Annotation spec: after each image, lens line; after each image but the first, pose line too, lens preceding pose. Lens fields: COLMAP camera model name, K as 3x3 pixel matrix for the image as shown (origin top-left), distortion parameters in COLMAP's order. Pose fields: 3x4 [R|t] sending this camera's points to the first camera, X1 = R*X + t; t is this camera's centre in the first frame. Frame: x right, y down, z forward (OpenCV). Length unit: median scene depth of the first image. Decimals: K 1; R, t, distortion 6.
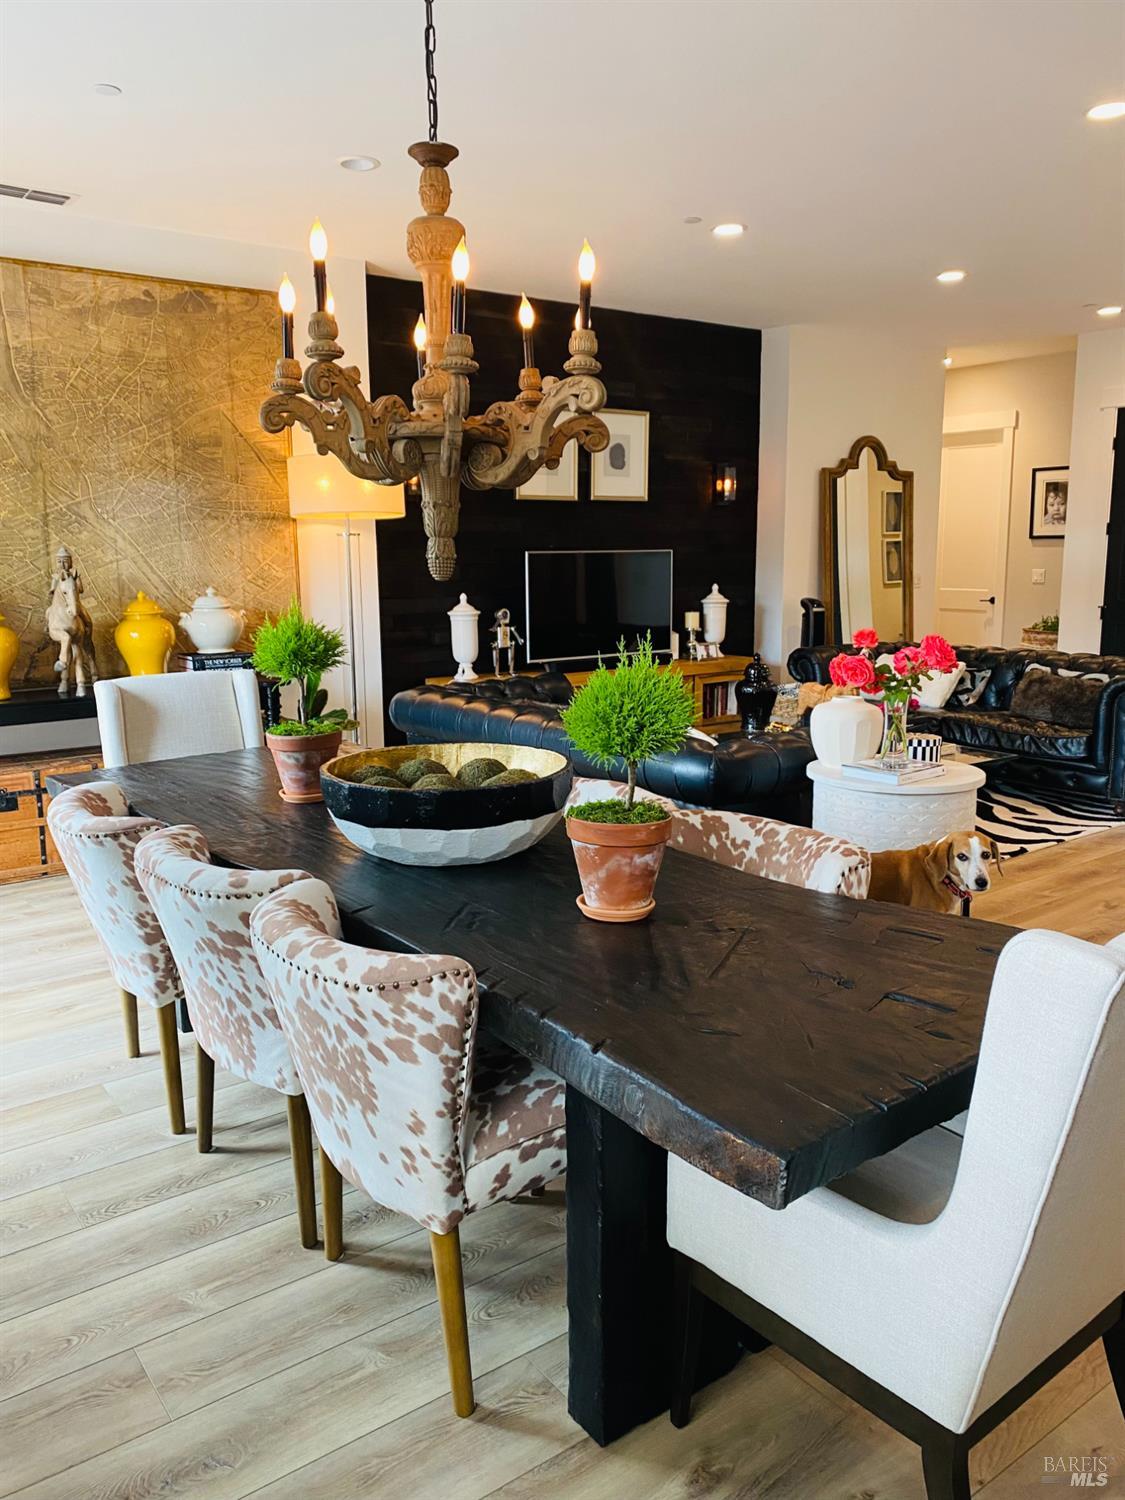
lens RADIAL K [[1158.8, 0, 562.5], [0, 1158.8, 750.0], [0, 0, 1]] dist [0.040023, -0.057551]
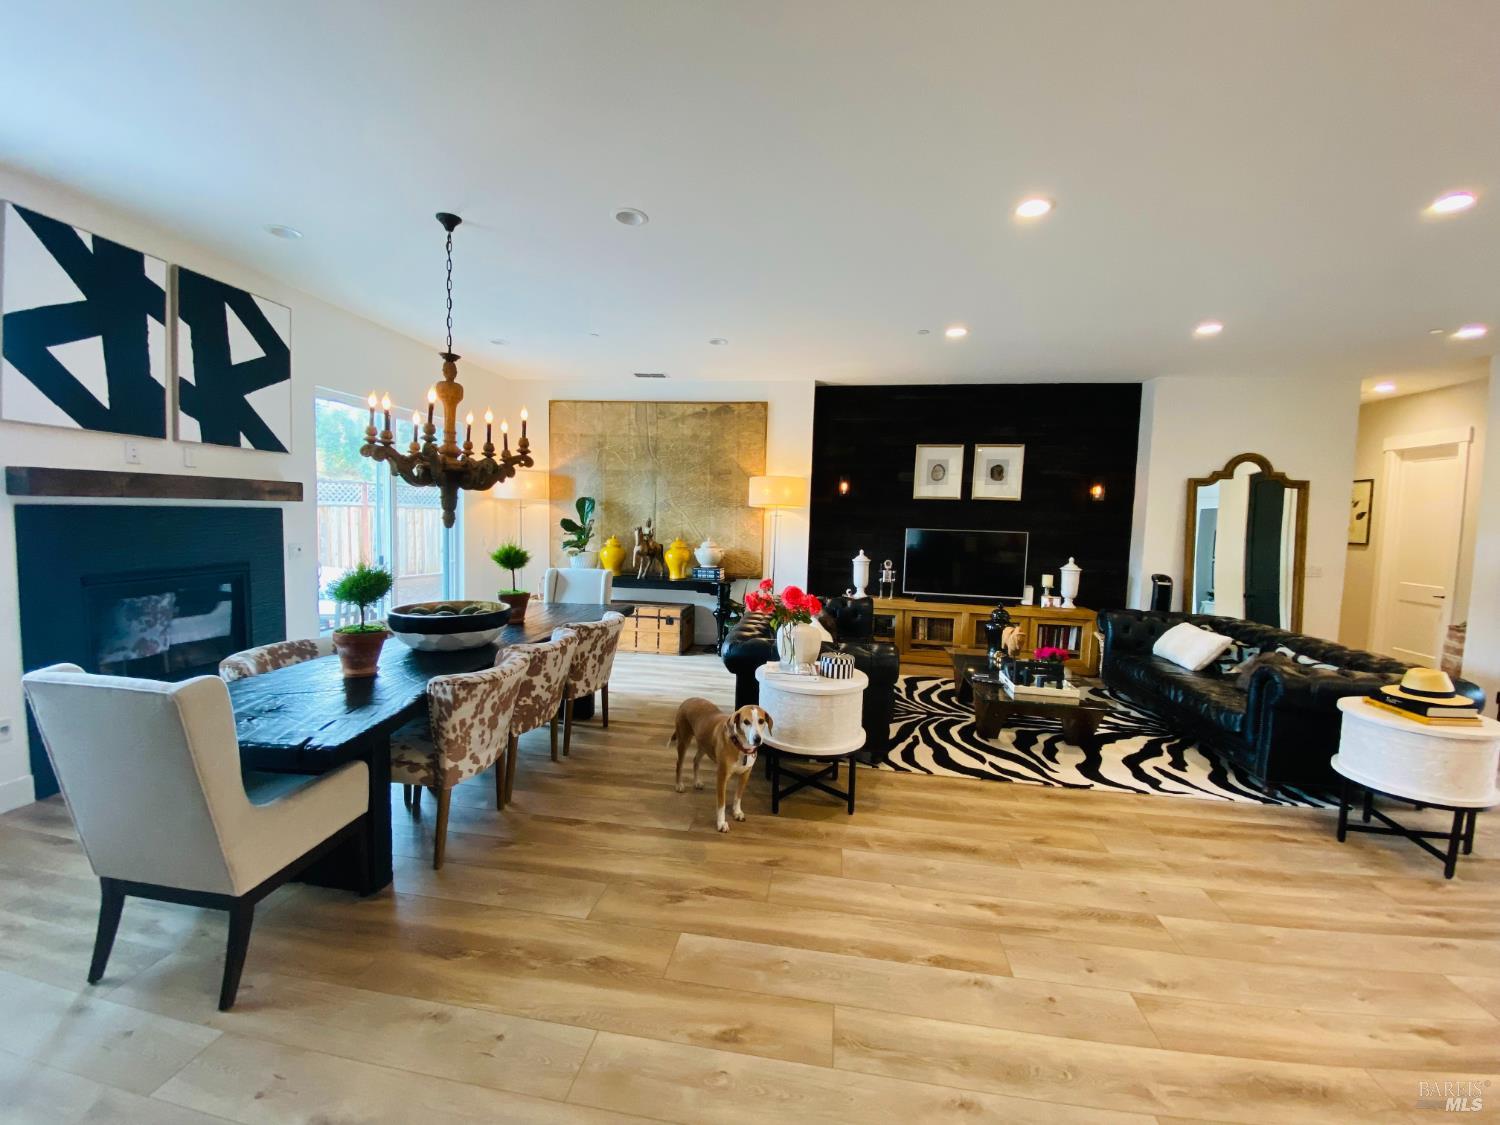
lens RADIAL K [[607.9, 0, 750.0], [0, 607.9, 562.5], [0, 0, 1]] dist [-0.001529, -0.014480]
pose [[0.685927, 0.081928, -0.723043, 0.559966], [-0.161136, 0.986075, -0.041132, -0.057653], [0.709605, 0.144721, 0.689577, 0.272977]]
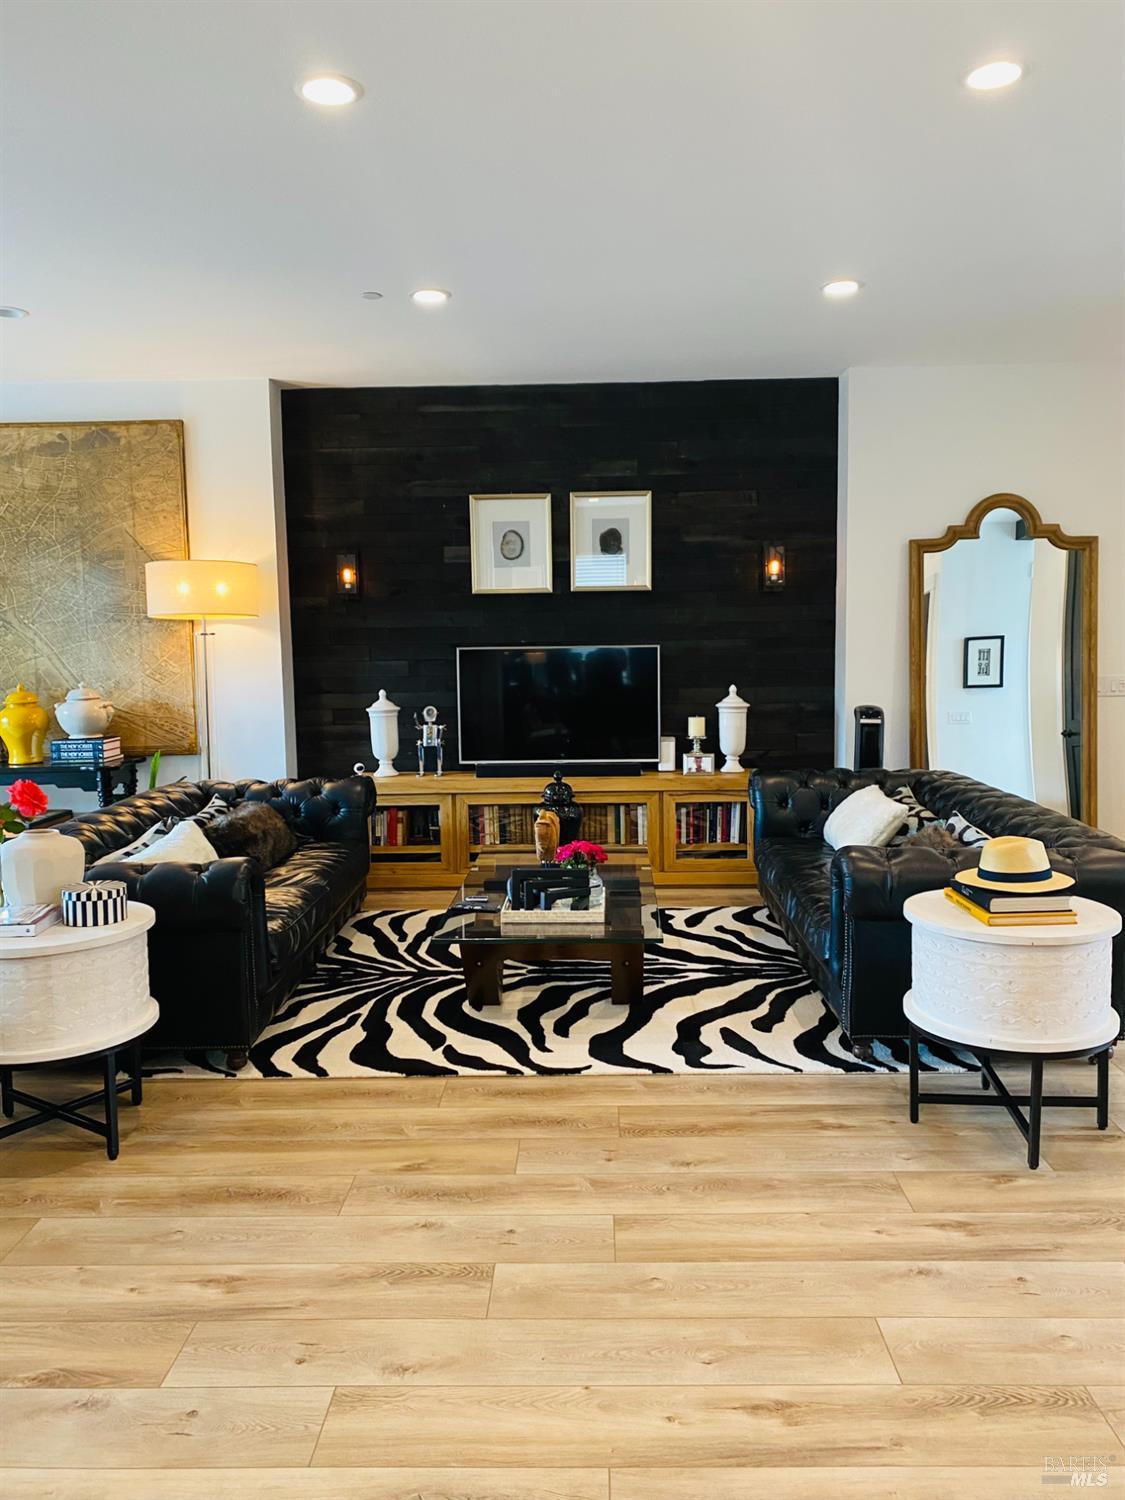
lens RADIAL K [[1145.6, 0, 562.5], [0, 1145.6, 750.0], [0, 0, 1]] dist [0.041492, -0.050028]
pose [[0.789967, 0.059882, -0.610218, 0.751243], [-0.098188, 0.994731, -0.029495, -0.083182], [0.605237, 0.083216, 0.791684, 0.381475]]
